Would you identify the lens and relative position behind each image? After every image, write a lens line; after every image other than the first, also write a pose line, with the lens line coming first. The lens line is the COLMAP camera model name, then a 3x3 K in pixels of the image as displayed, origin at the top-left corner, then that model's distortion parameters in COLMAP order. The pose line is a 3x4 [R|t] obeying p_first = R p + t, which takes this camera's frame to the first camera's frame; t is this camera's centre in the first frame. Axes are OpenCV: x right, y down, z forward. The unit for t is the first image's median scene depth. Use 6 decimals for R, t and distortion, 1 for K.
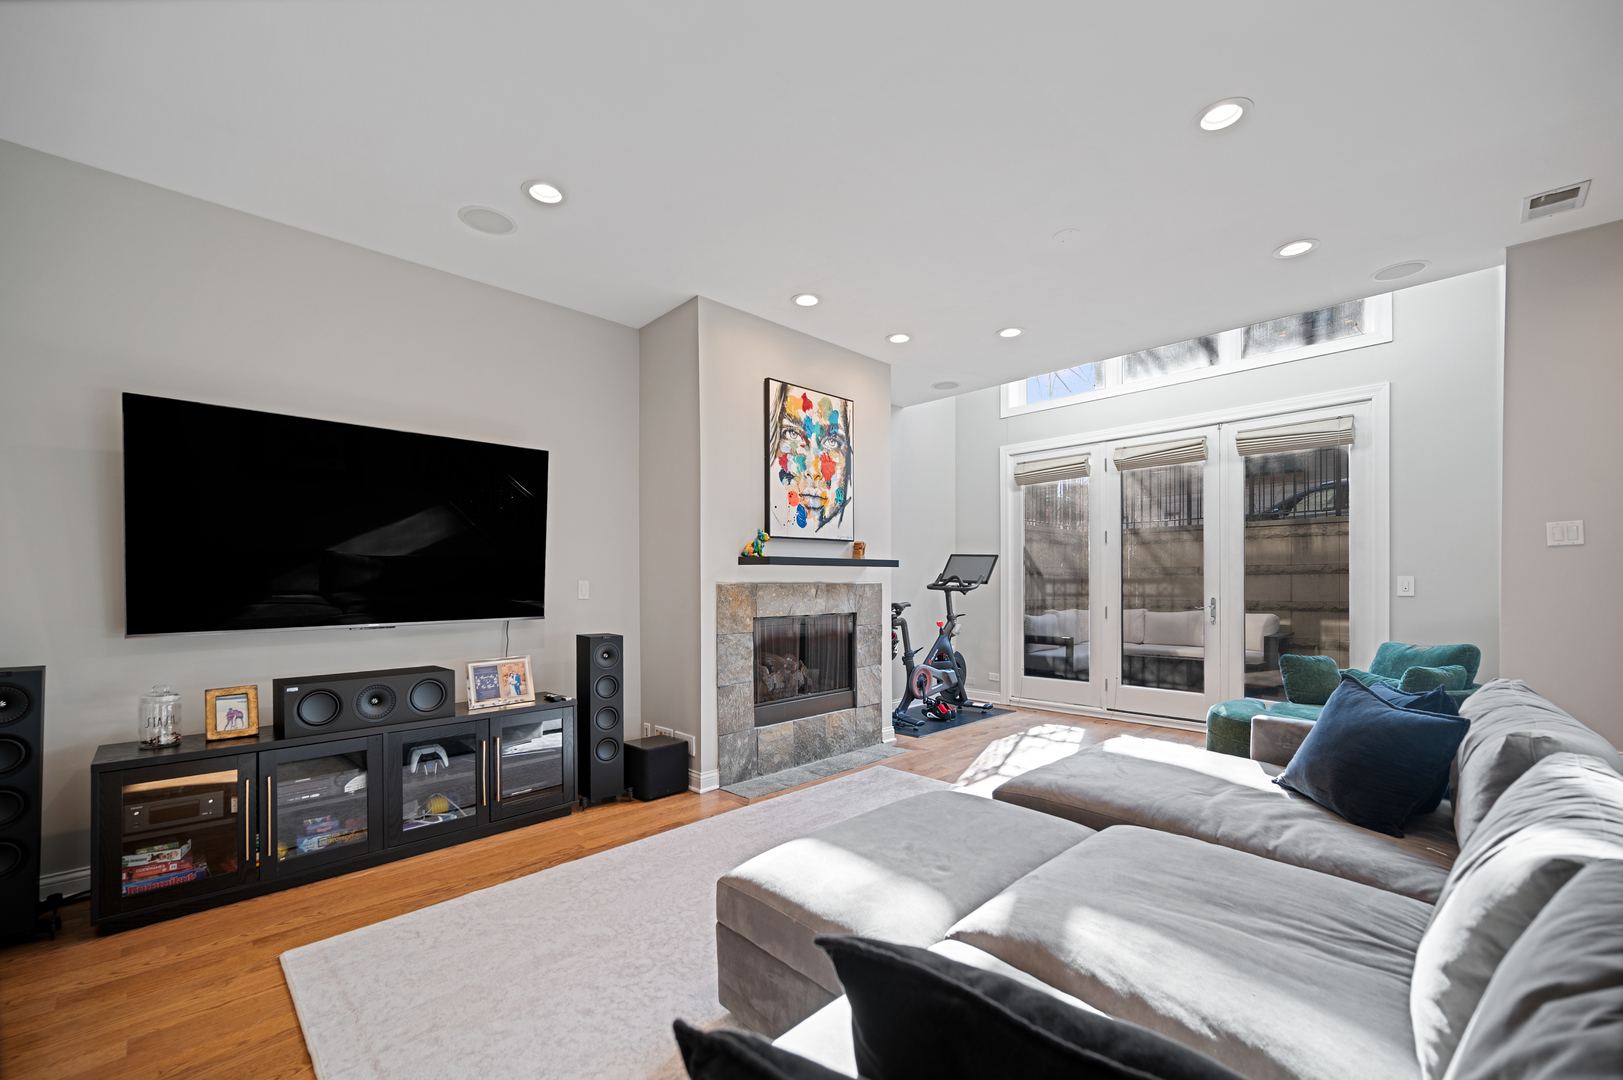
lens RADIAL K [[651.3, 0, 812.4], [0, 651.3, 585.6], [0, 0, 1]] dist [-0.001229, -0.000479]
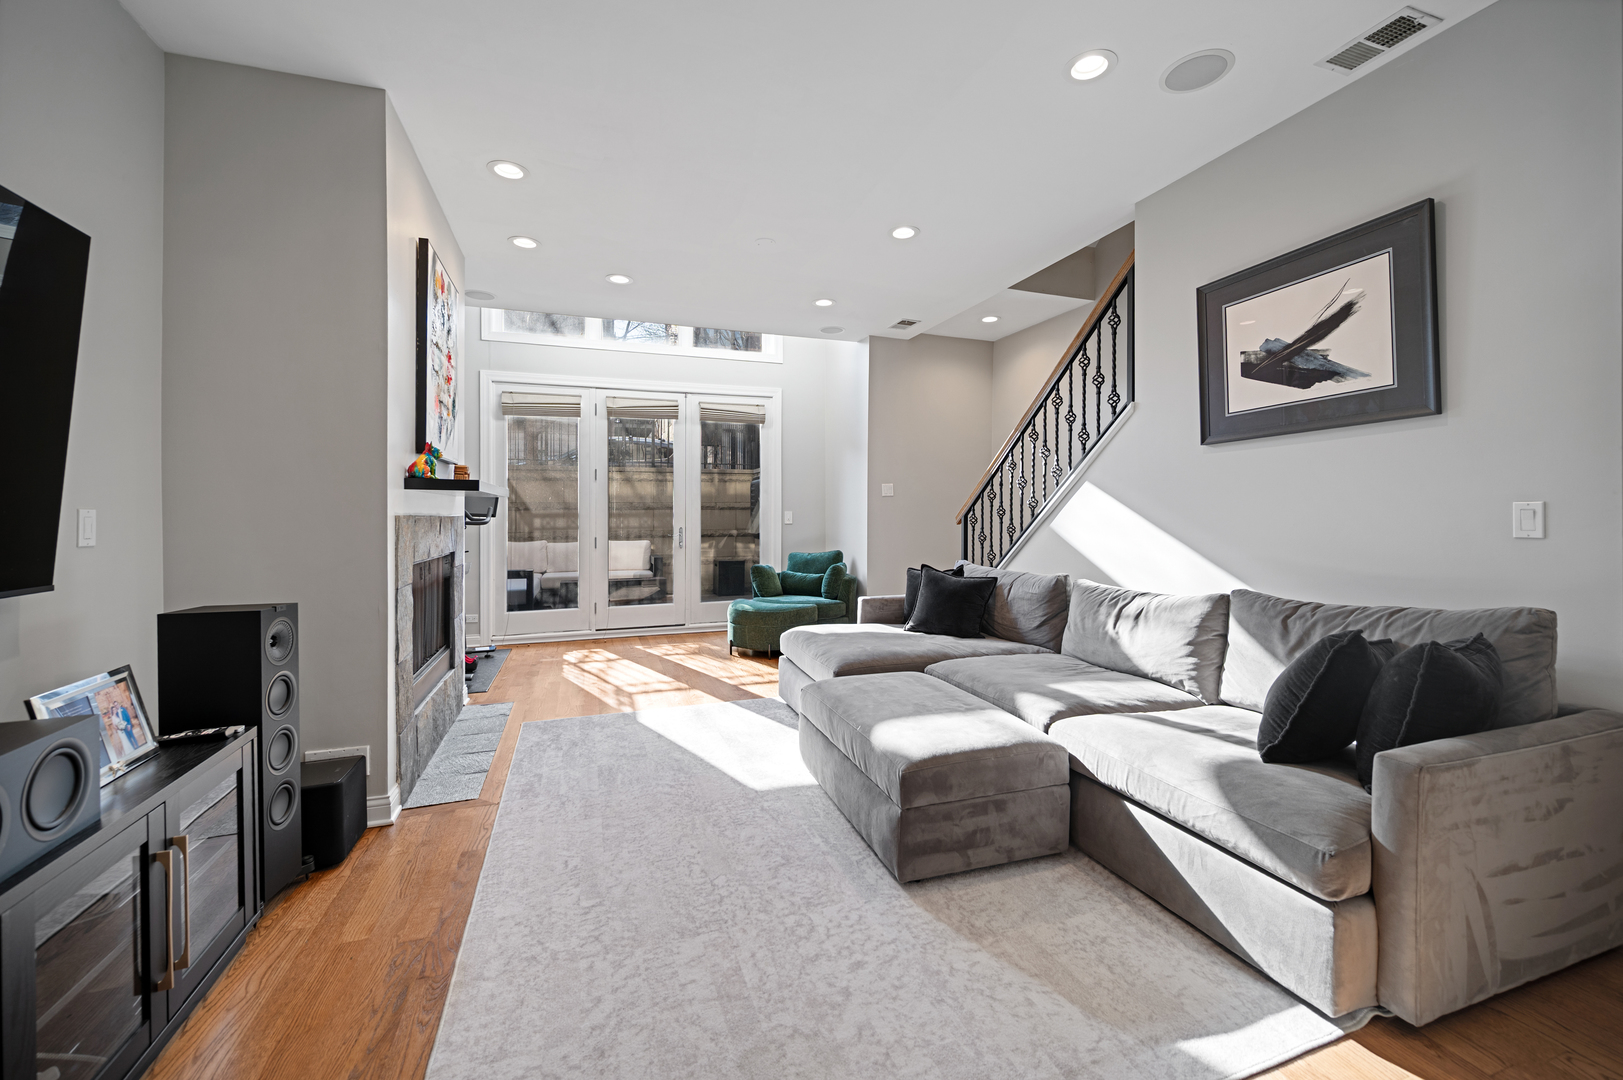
lens RADIAL K [[651.3, 0, 797.5], [0, 651.3, 517.1], [0, 0, 1]] dist [-0.001229, -0.000479]
pose [[0.435281, -0.000060, 0.900295, -0.417762], [0.005478, 0.999982, -0.002582, 0.001992], [-0.900278, 0.006056, 0.435273, 0.223956]]
